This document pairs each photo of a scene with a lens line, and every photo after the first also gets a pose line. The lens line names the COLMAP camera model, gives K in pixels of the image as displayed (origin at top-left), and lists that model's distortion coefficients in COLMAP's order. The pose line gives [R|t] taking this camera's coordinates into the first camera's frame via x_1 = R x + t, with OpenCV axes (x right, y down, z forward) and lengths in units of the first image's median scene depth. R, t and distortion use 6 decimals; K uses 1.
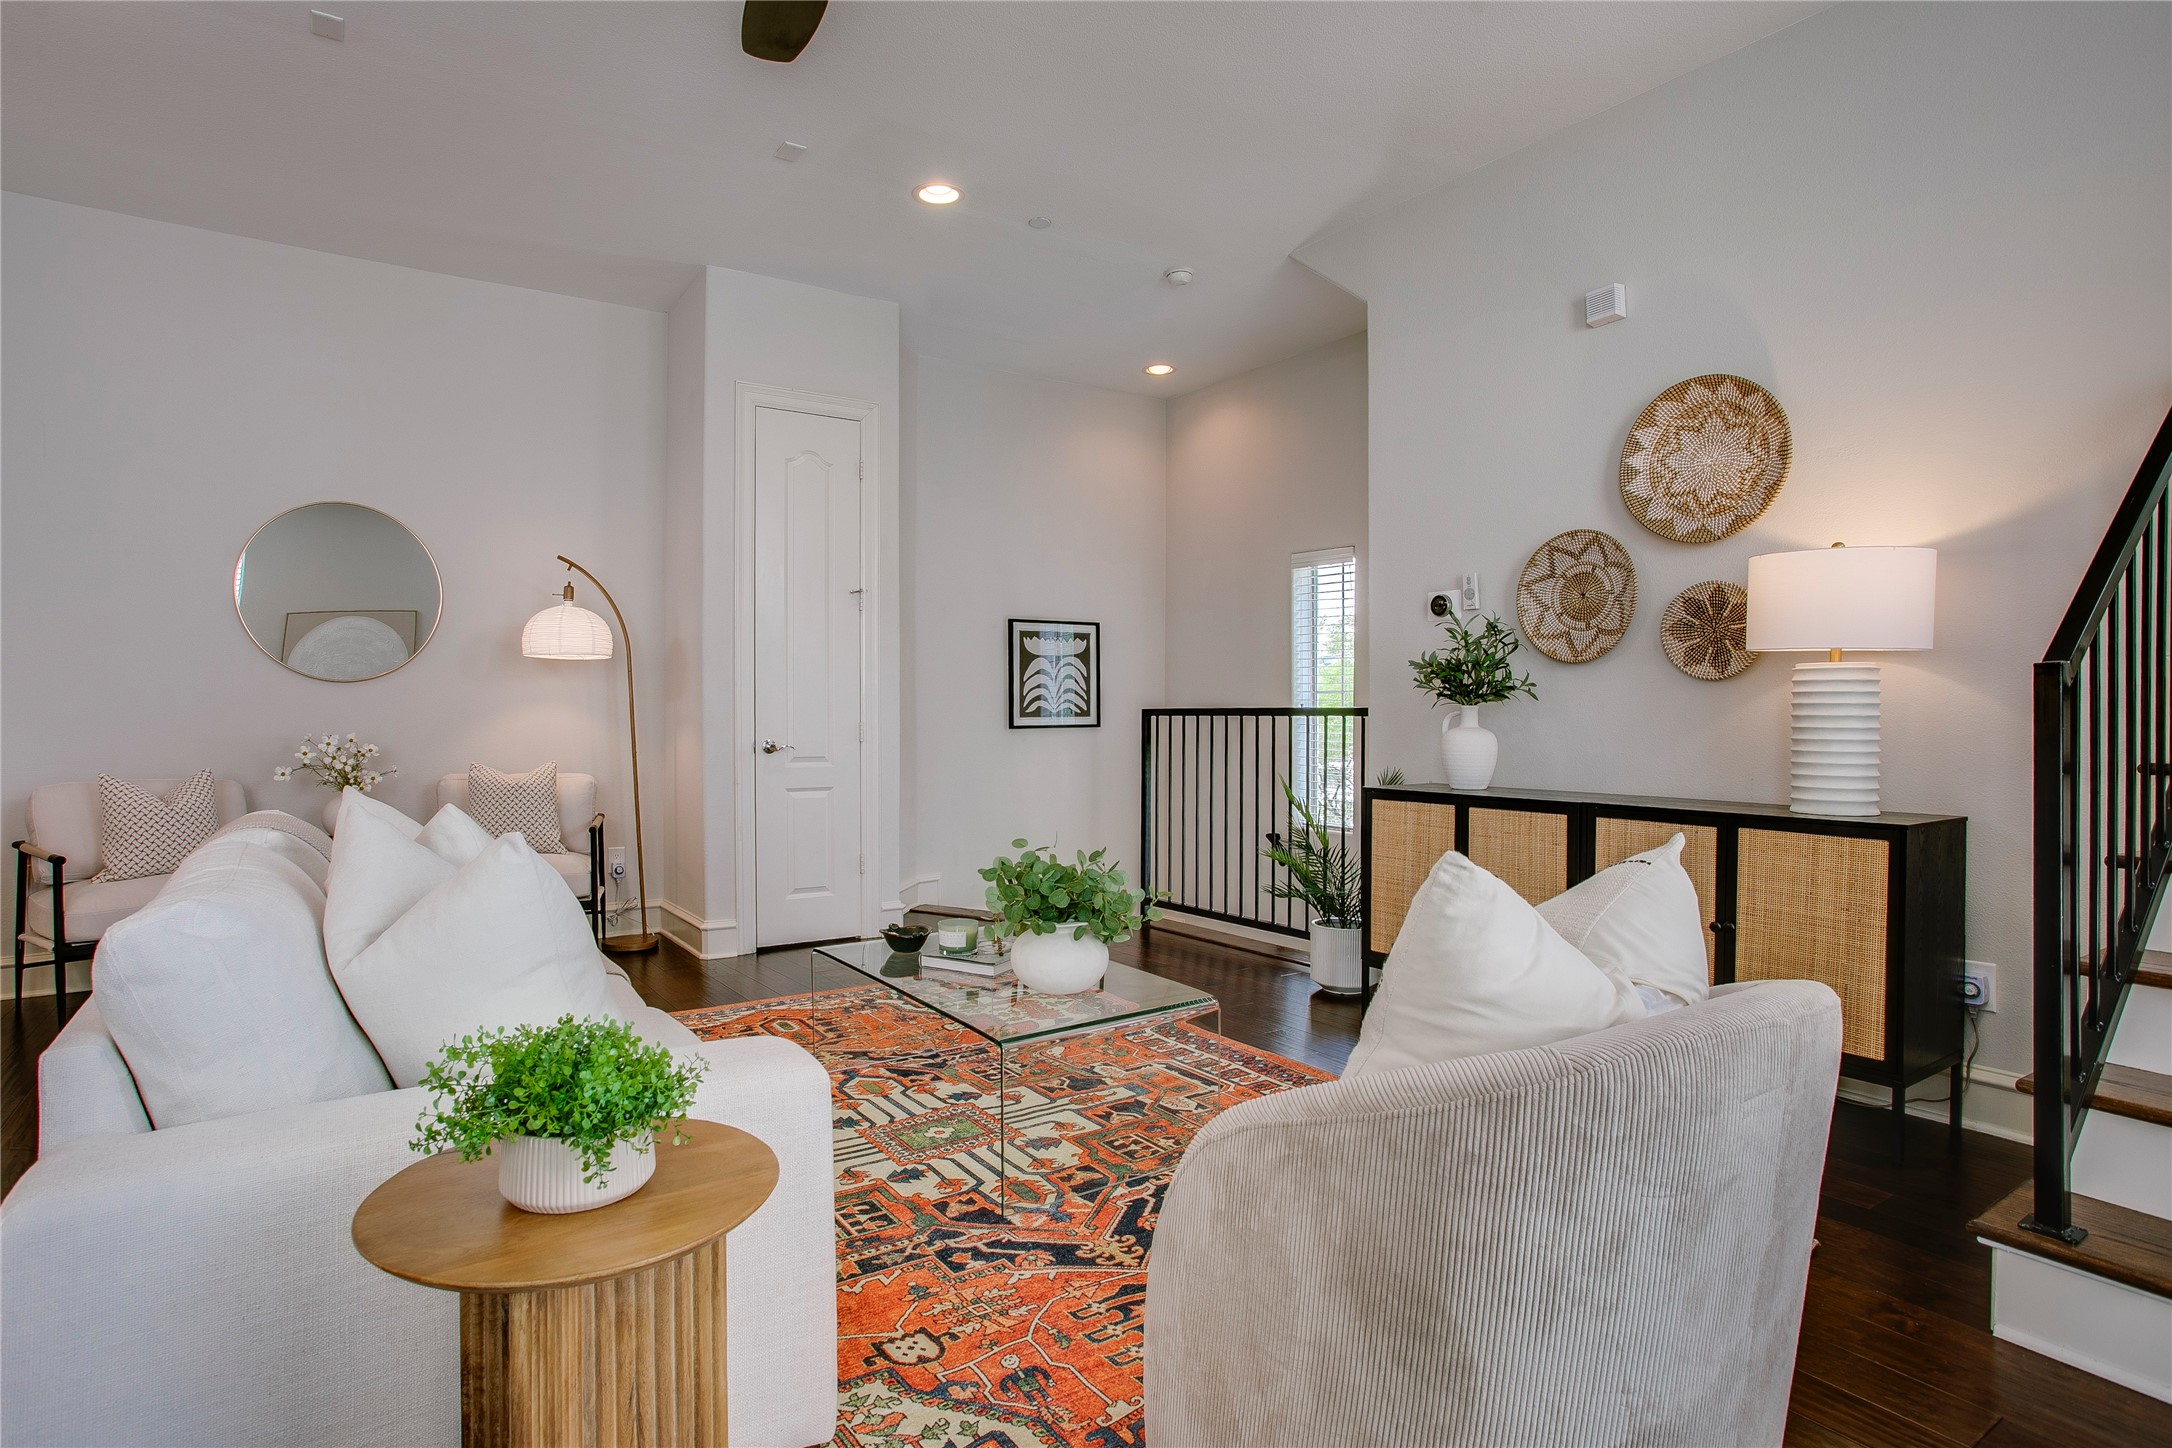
lens RADIAL K [[1126.9, 0, 1086.0], [0, 1126.9, 724.0], [0, 0, 1]] dist [-0.026299, 0.000089]
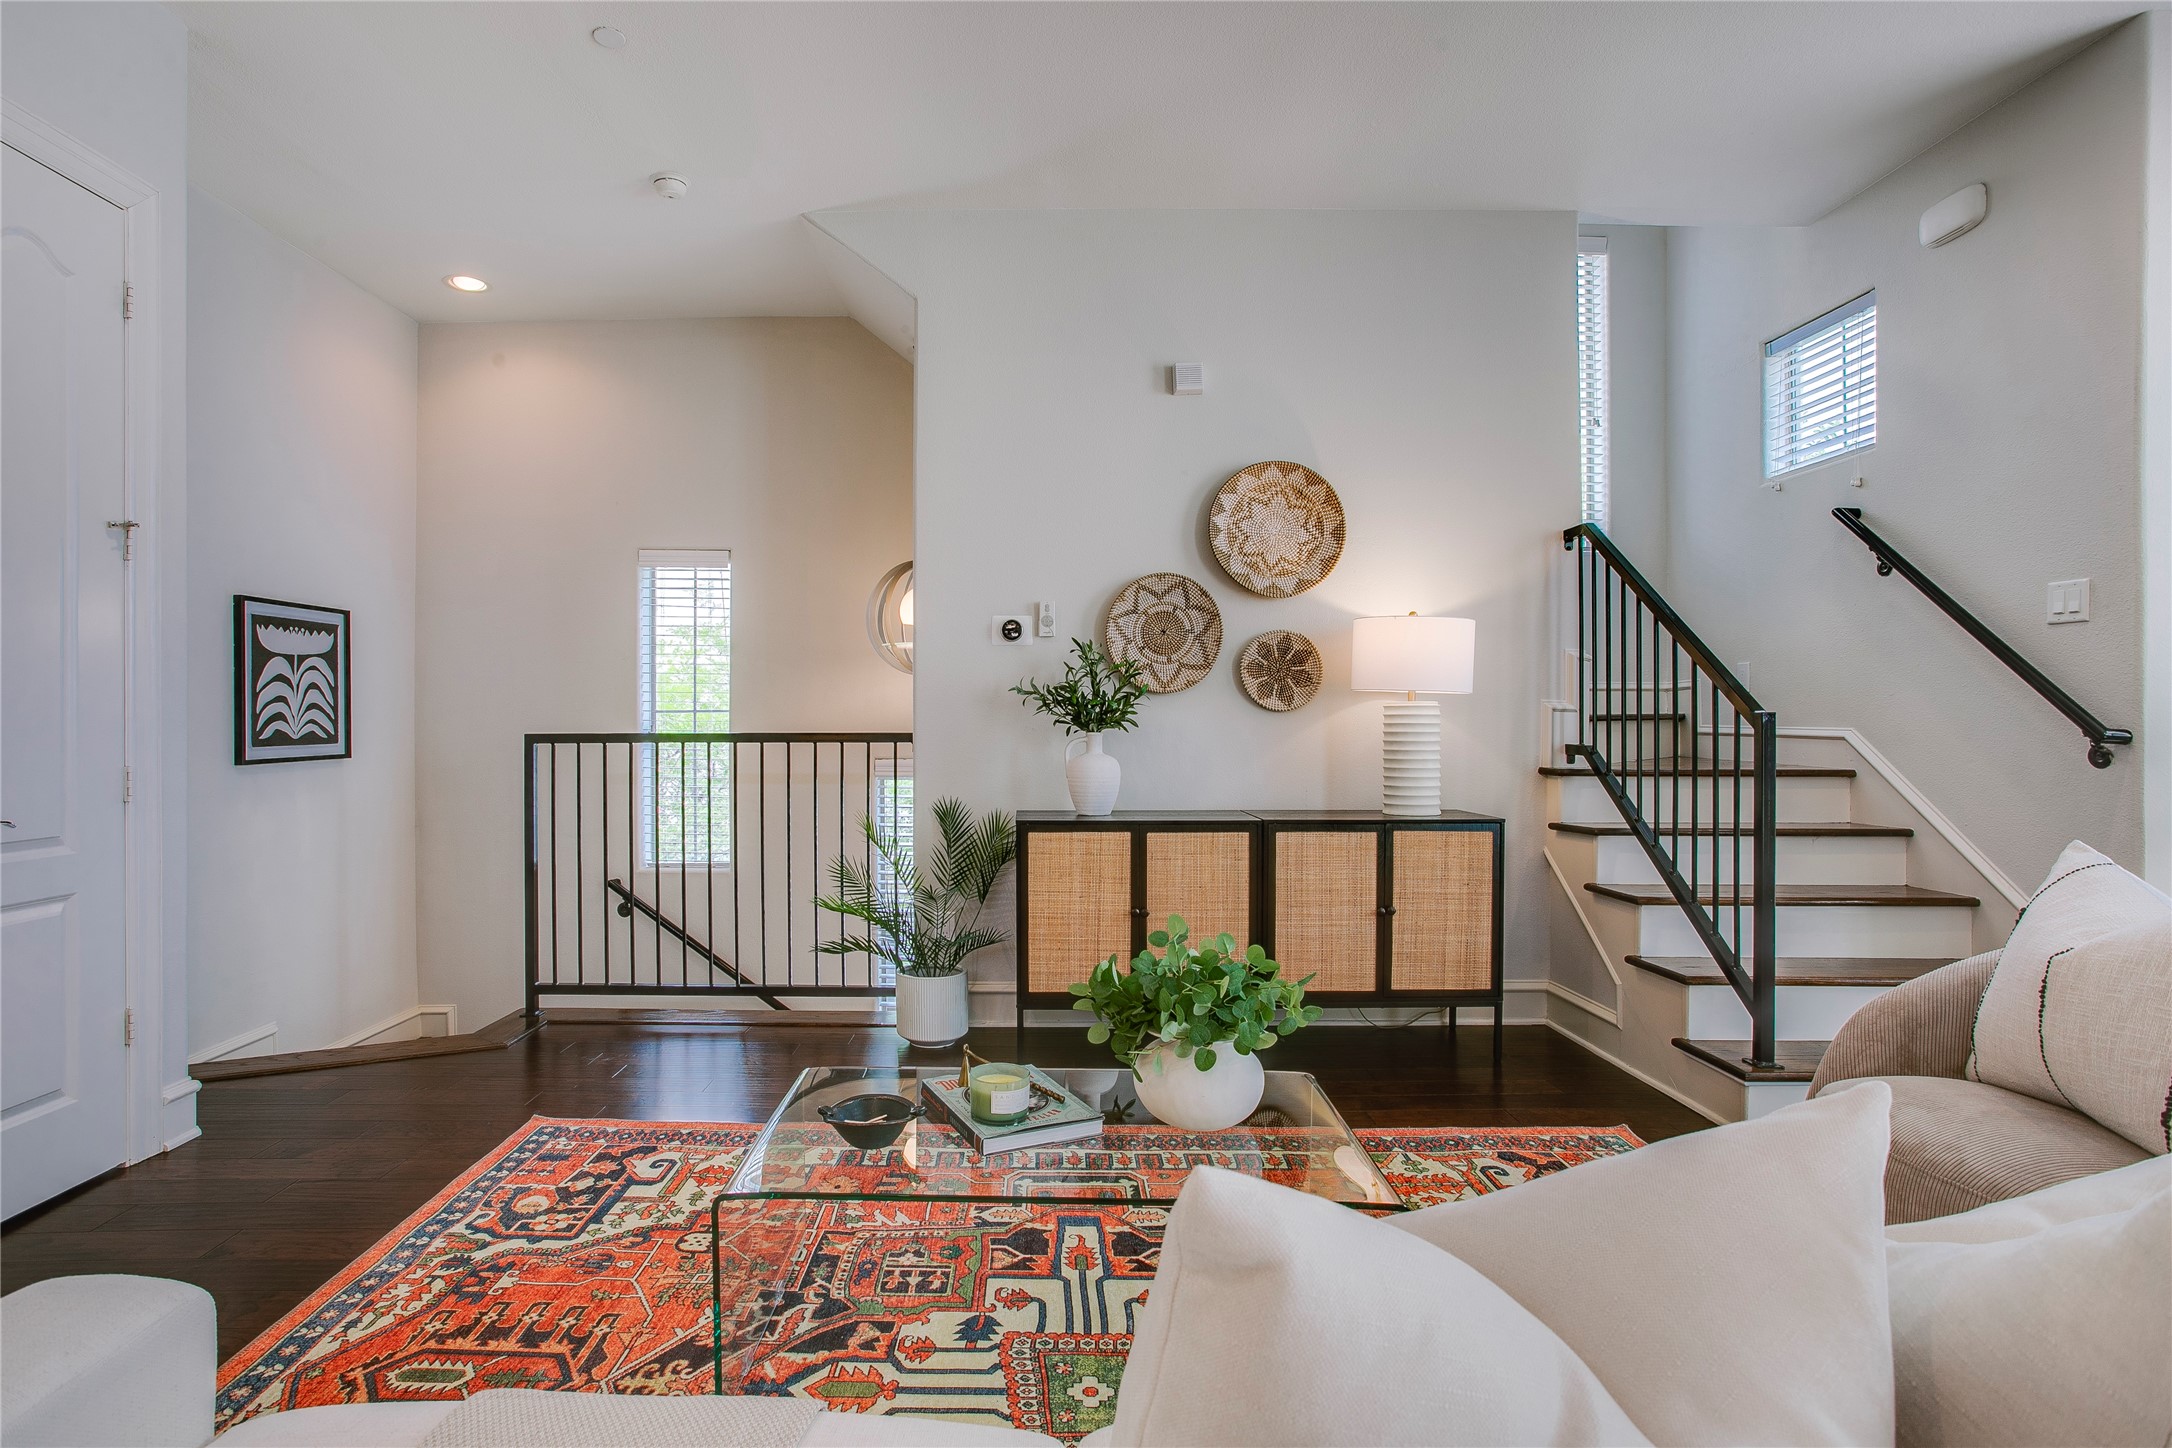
lens RADIAL K [[1056.4, 0, 1028.1], [0, 1056.4, 730.4], [0, 0, 1]] dist [-0.095890, 0.082929]
pose [[0.586310, -0.007758, 0.810049, -0.500386], [0.009981, 0.999947, 0.002352, -0.022668], [-0.810025, 0.006706, 0.586357, 0.522926]]
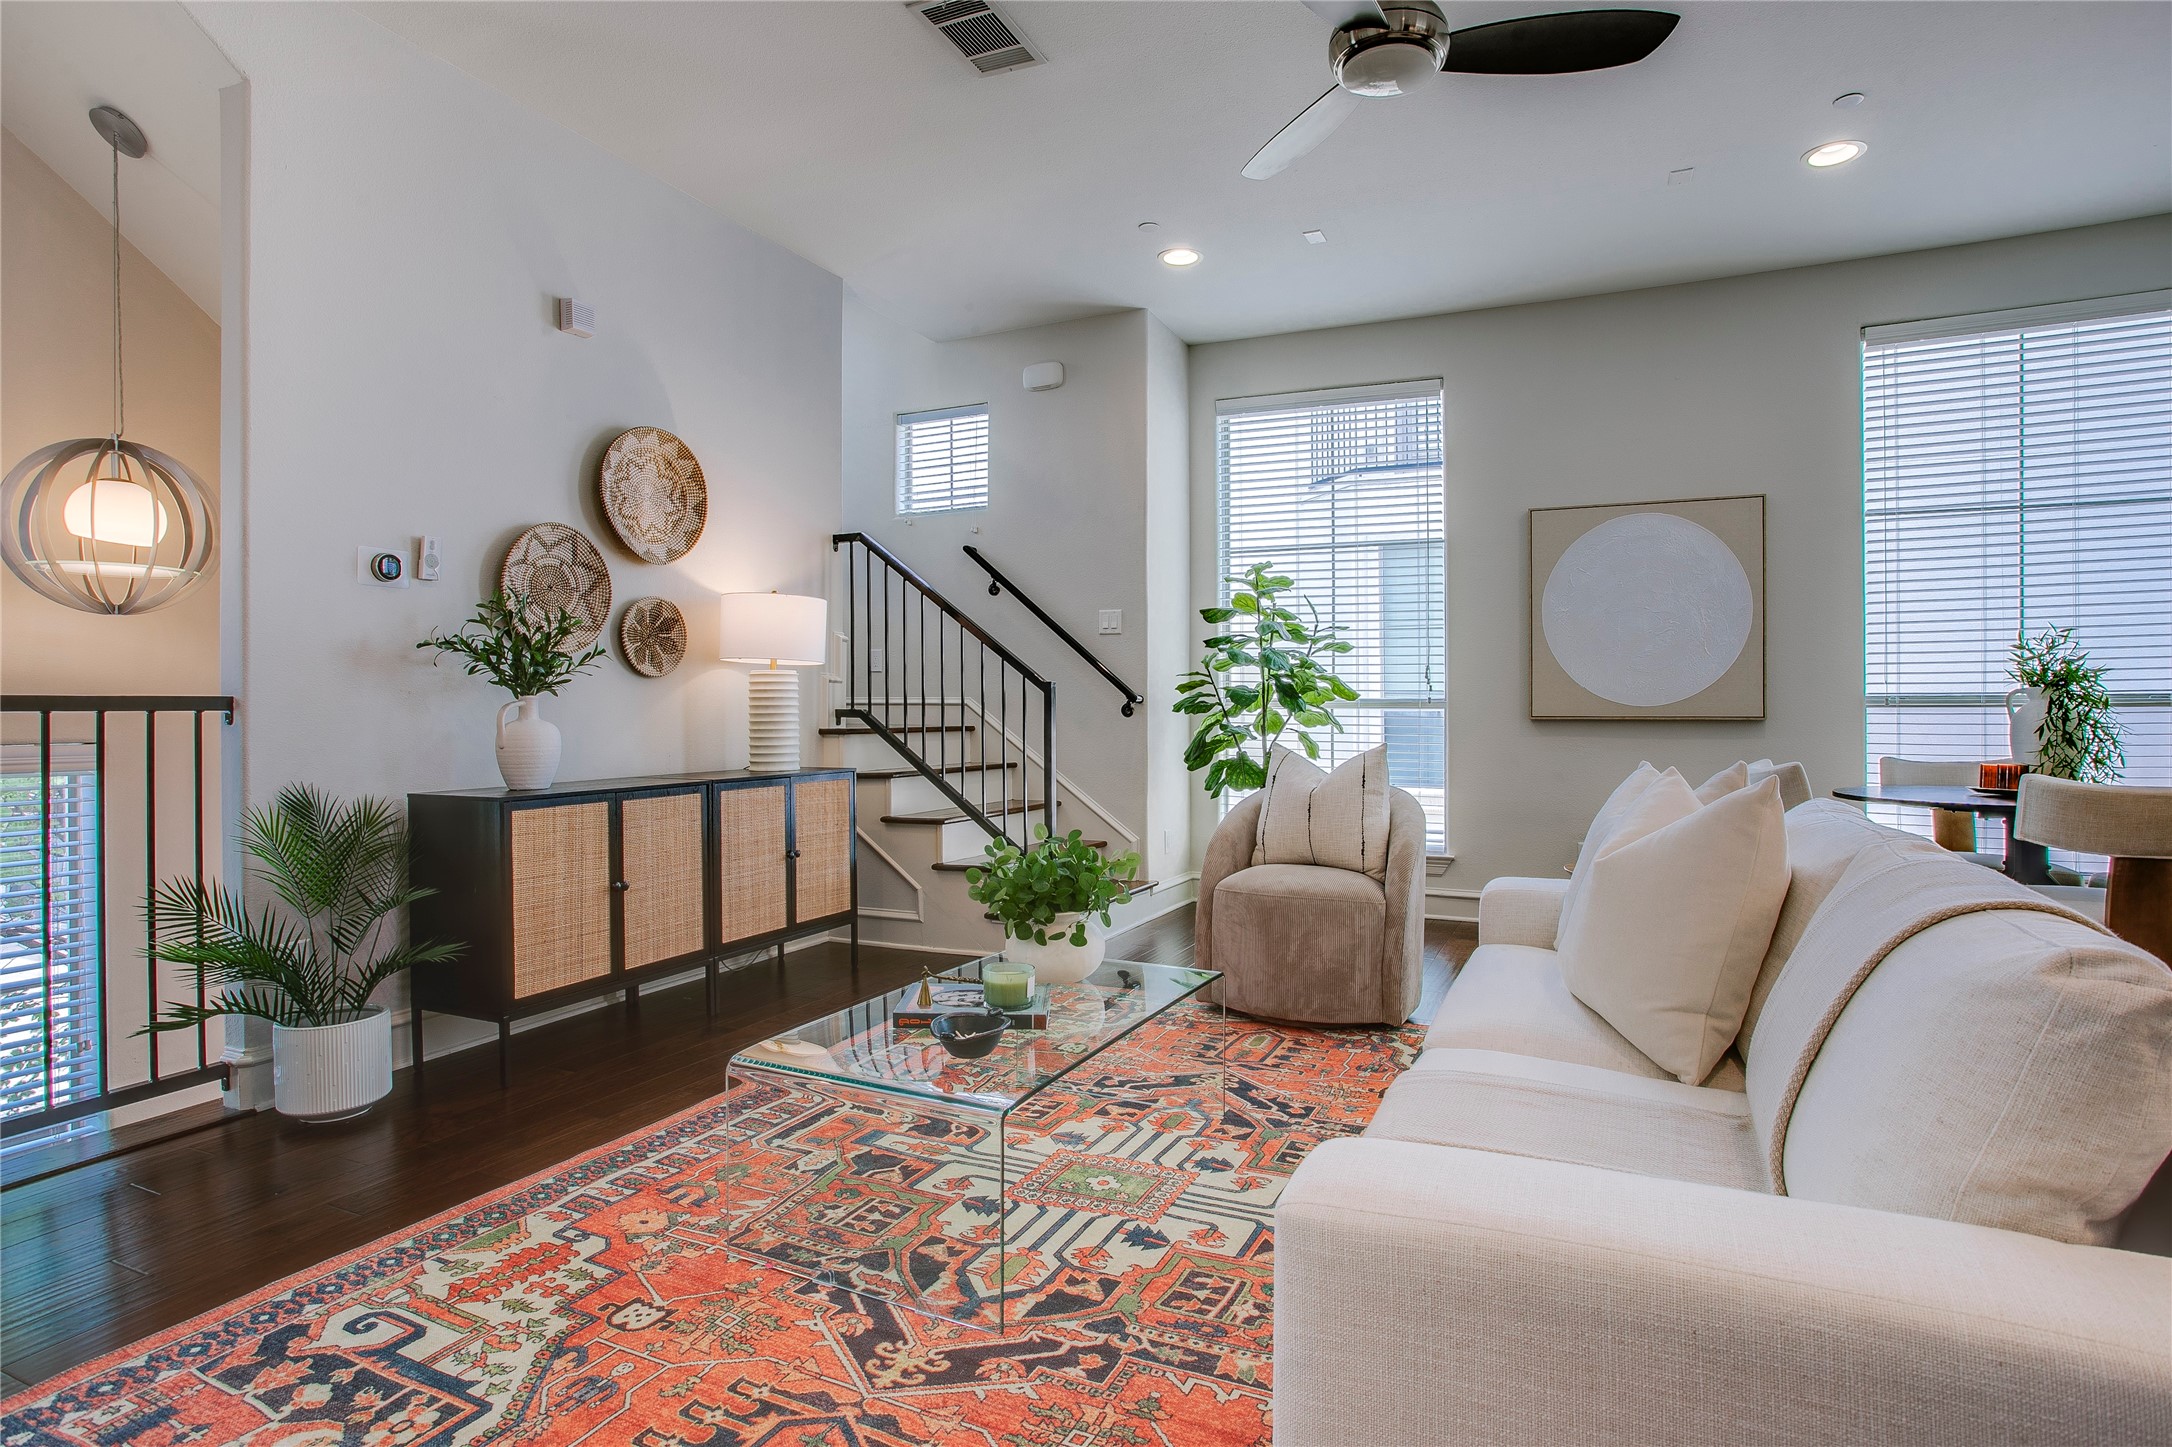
lens RADIAL K [[1075.5, 0, 1086.0], [0, 1075.5, 723.5], [0, 0, 1]] dist [-0.070177, 0.033835]
pose [[-0.484352, -0.011125, 0.874803, -0.651933], [0.014334, 0.999684, 0.020650, -0.005893], [-0.874756, 0.022541, -0.484039, 1.091067]]
